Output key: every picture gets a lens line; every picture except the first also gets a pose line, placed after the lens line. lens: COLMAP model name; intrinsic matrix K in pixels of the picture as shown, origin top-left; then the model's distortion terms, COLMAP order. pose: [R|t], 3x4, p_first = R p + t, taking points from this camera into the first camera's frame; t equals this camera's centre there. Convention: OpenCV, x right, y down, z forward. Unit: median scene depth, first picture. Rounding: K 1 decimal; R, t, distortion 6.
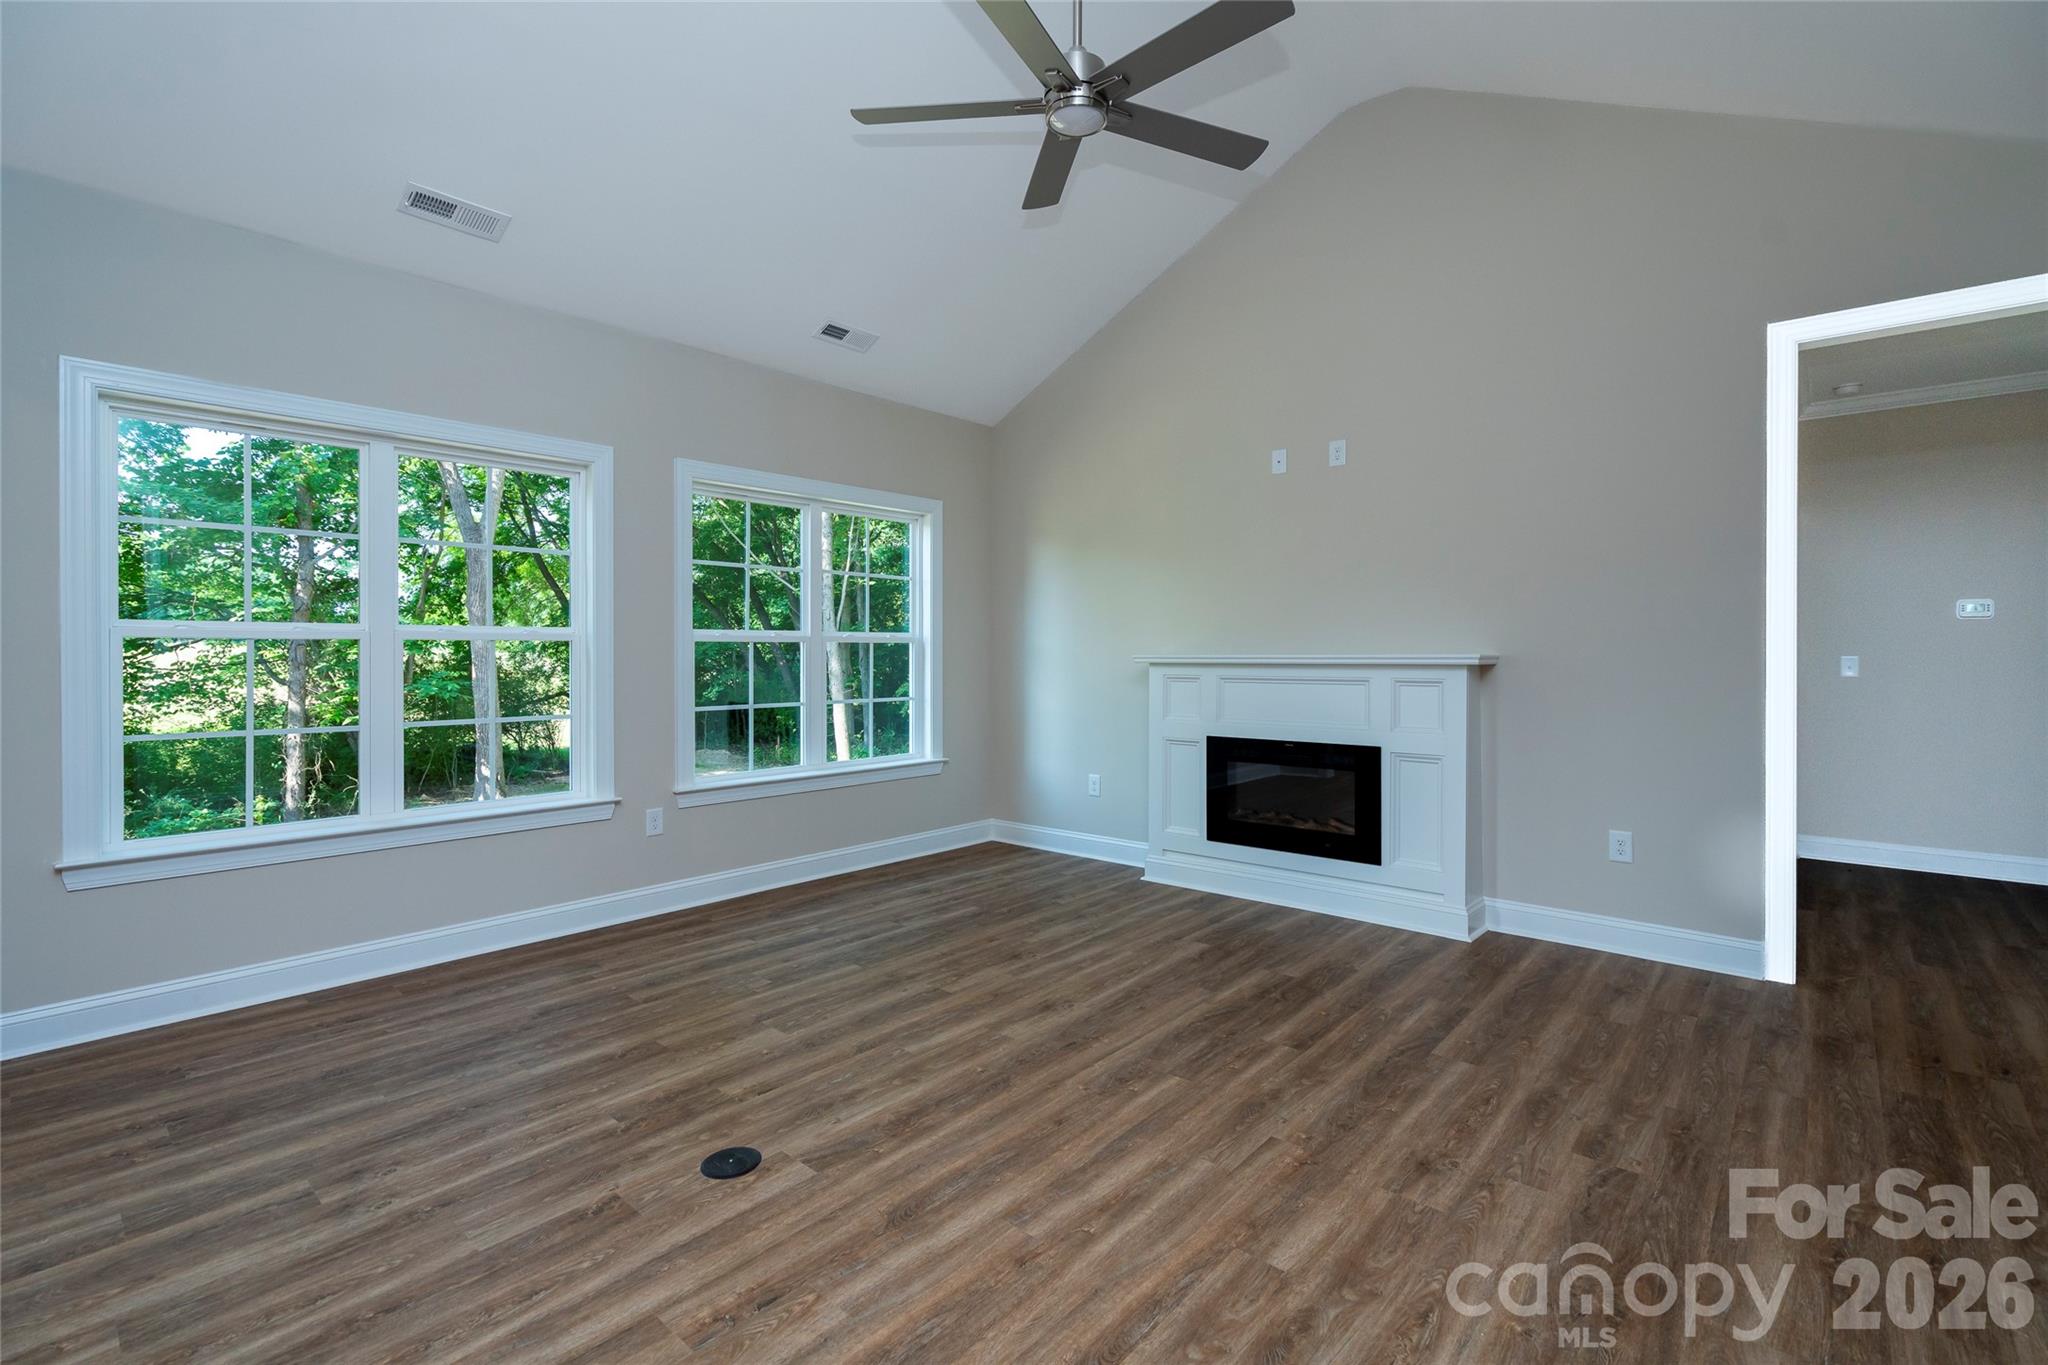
lens RADIAL K [[931.1, 0, 1006.1], [0, 931.1, 678.5], [0, 0, 1]] dist [-0.008016, 0.003932]
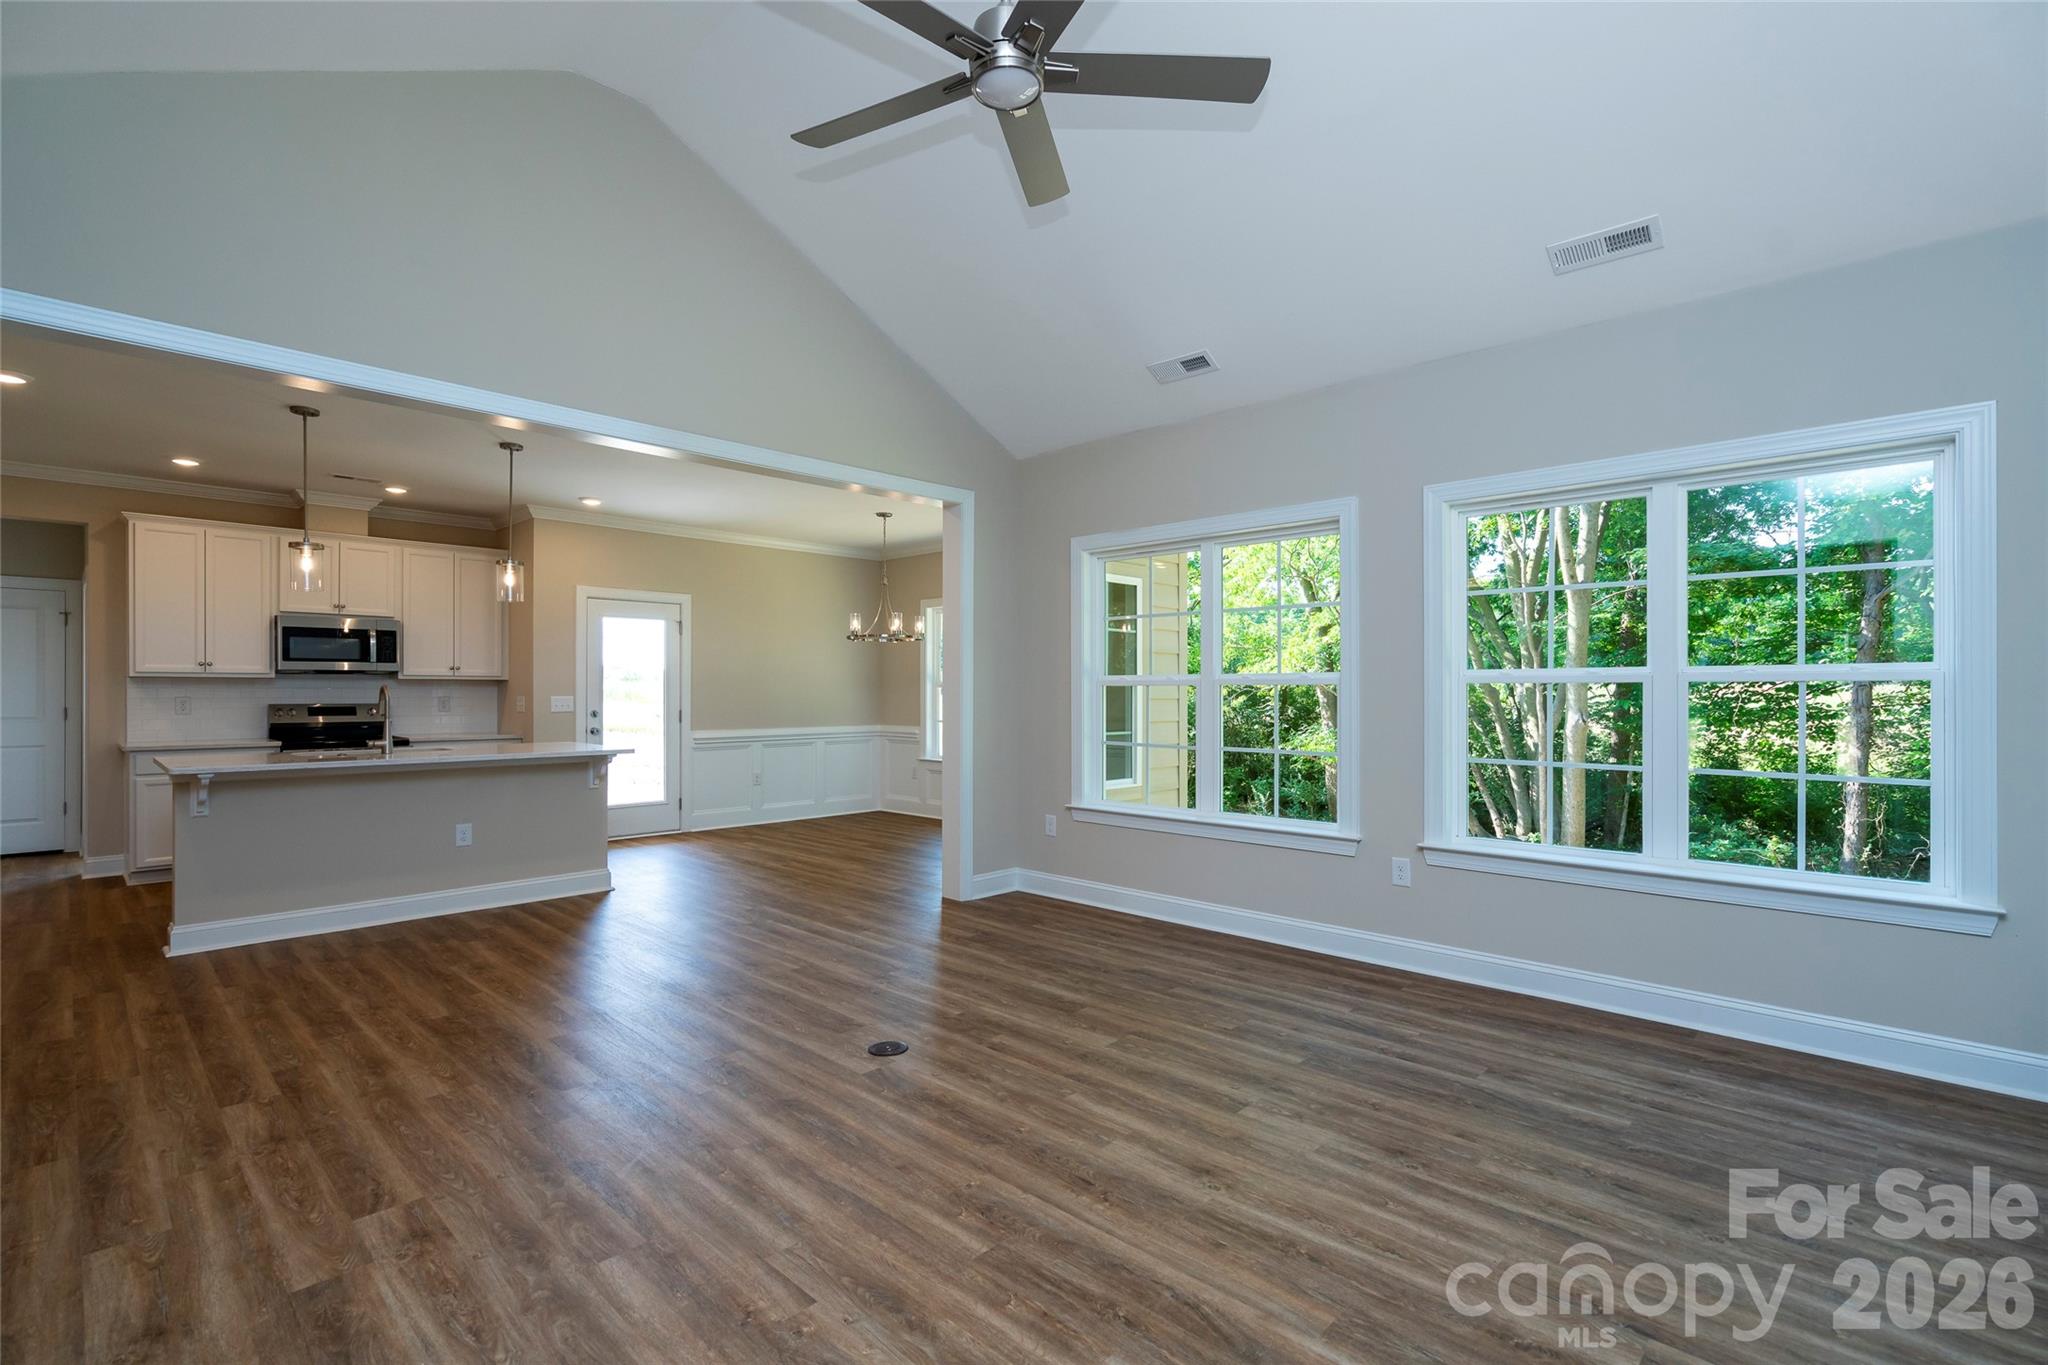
lens RADIAL K [[931.1, 0, 1040.7], [0, 931.1, 676.2], [0, 0, 1]] dist [-0.008016, 0.003932]
pose [[-0.026791, -0.015485, -0.999521, 0.763759], [-0.030197, 0.999436, -0.014675, -0.025684], [0.999185, 0.029790, -0.027243, 0.843538]]
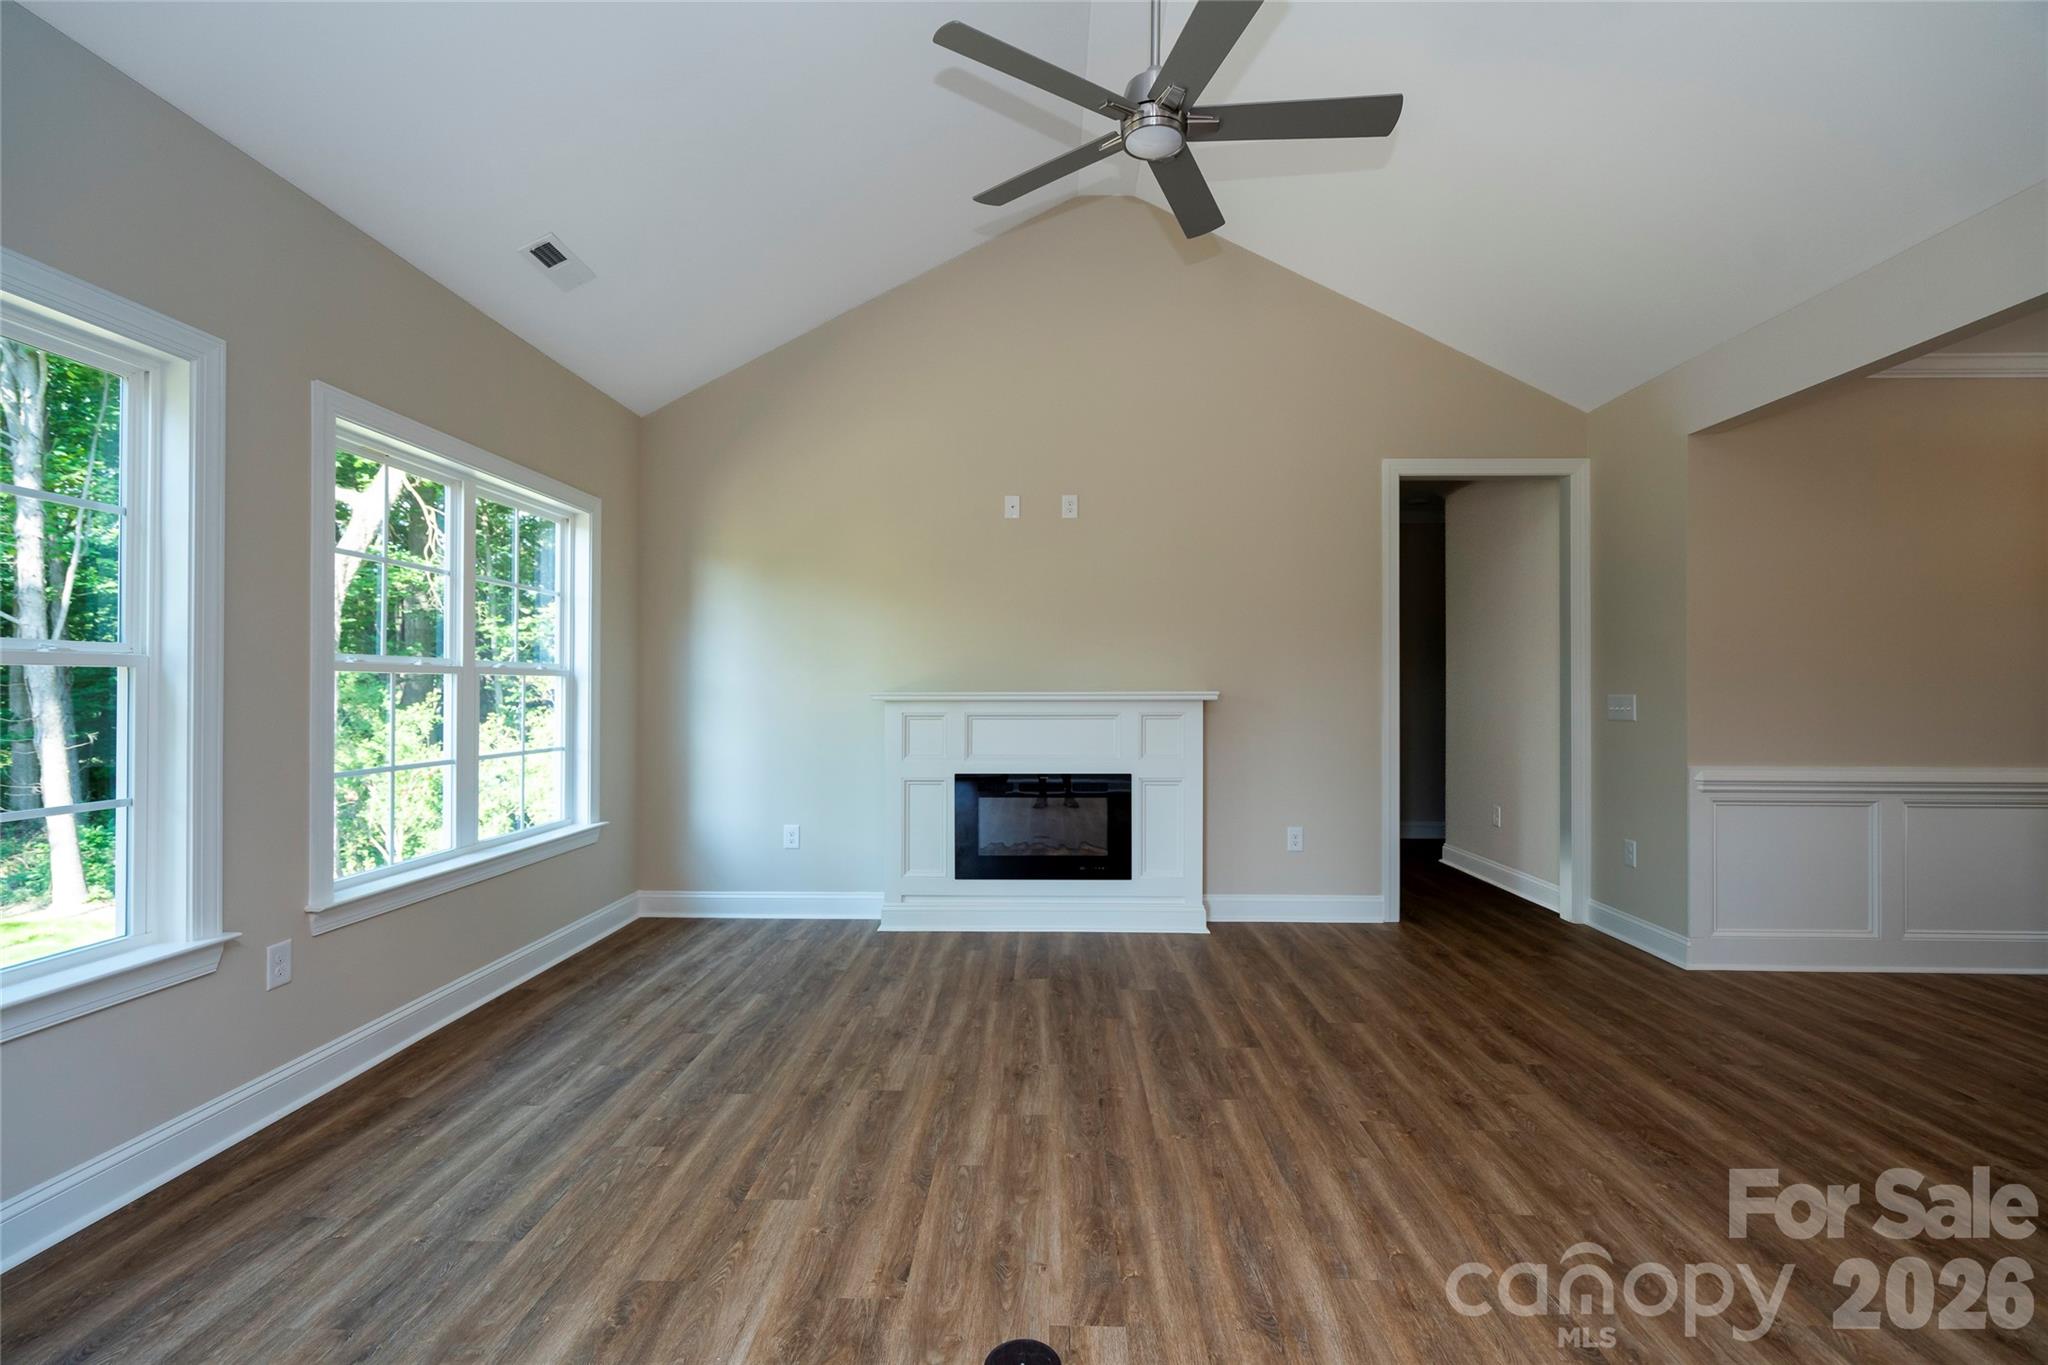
lens RADIAL K [[931.1, 0, 1022.6], [0, 931.1, 691.3], [0, 0, 1]] dist [-0.008016, 0.003932]
pose [[0.762194, 0.002024, 0.647345, -0.521136], [0.017146, 0.999581, -0.023312, -0.000952], [-0.647121, 0.028868, 0.761840, 0.281648]]
